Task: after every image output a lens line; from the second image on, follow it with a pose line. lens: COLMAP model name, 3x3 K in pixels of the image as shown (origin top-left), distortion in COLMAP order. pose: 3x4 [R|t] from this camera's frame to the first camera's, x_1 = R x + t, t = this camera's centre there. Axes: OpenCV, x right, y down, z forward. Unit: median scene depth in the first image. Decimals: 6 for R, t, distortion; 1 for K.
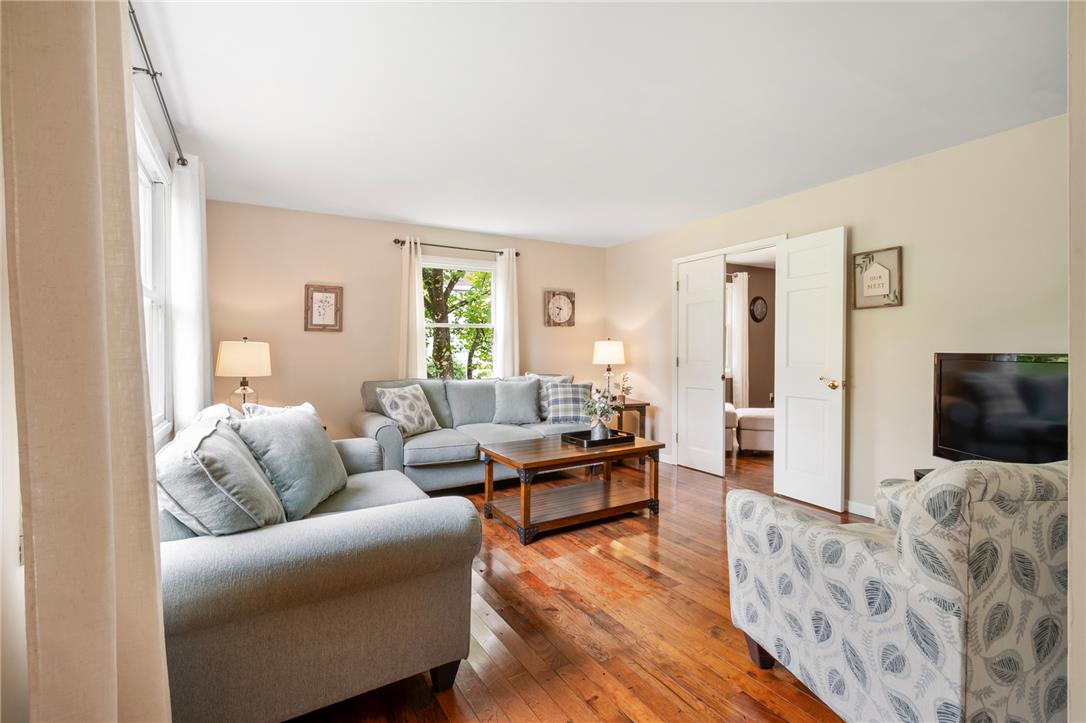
lens RADIAL K [[493.5, 0, 547.0], [0, 493.5, 356.6], [0, 0, 1]] dist [0.003166, -0.000640]
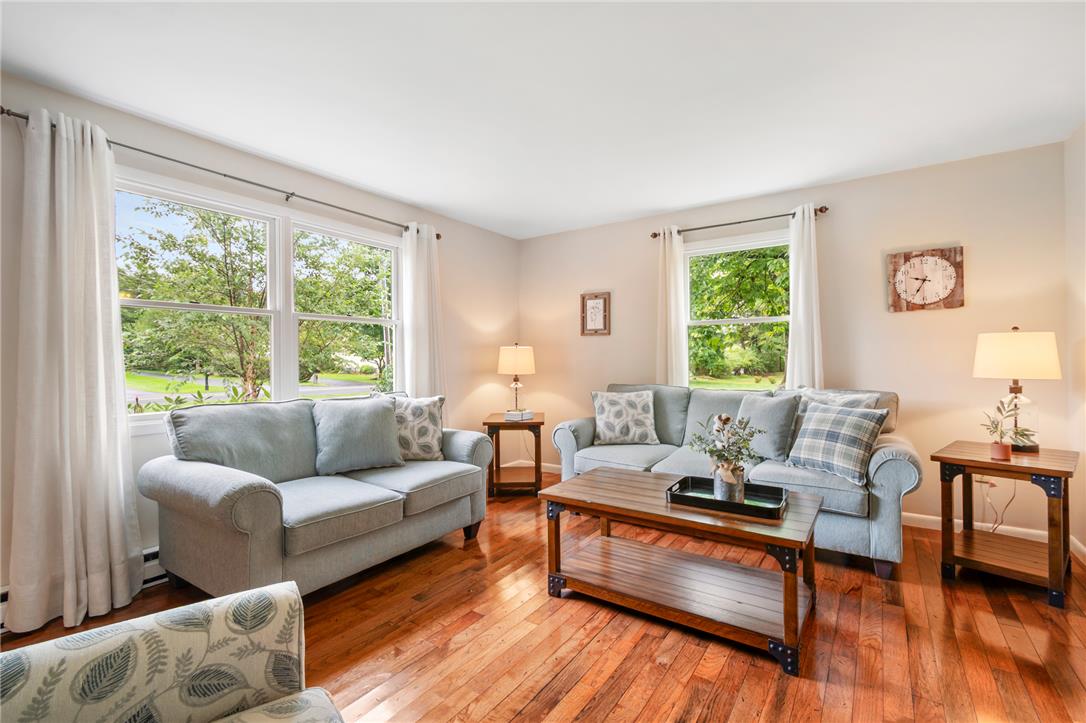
lens RADIAL K [[493.5, 0, 547.0], [0, 493.5, 356.6], [0, 0, 1]] dist [0.003166, -0.000640]
pose [[0.418132, 0.001197, -0.908385, 0.468070], [-0.009547, 0.999950, -0.003077, -0.001334], [0.908336, 0.009959, 0.418123, 0.453156]]
